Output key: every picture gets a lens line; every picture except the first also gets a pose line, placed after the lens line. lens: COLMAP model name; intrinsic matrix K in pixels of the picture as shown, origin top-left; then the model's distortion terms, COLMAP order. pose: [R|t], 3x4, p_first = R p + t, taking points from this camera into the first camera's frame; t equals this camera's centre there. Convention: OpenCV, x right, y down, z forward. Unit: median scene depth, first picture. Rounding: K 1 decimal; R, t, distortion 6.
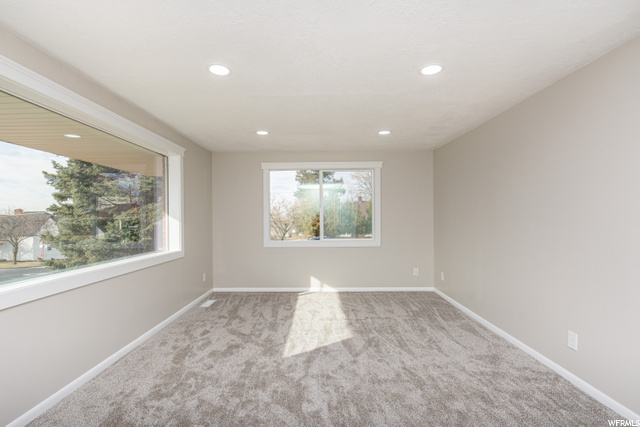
lens RADIAL K [[298.7, 0, 317.9], [0, 298.7, 217.7], [0, 0, 1]] dist [0.010506, -0.004856]
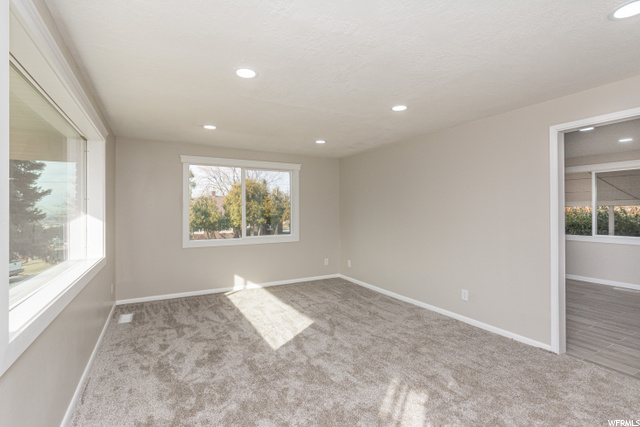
lens RADIAL K [[300.1, 0, 319.2], [0, 300.1, 209.0], [0, 0, 1]] dist [0.010416, -0.001266]
pose [[0.875056, 0.007782, 0.483959, -0.342271], [-0.000693, 0.999890, -0.014825, -0.008388], [-0.484021, 0.012637, 0.874965, -0.005209]]
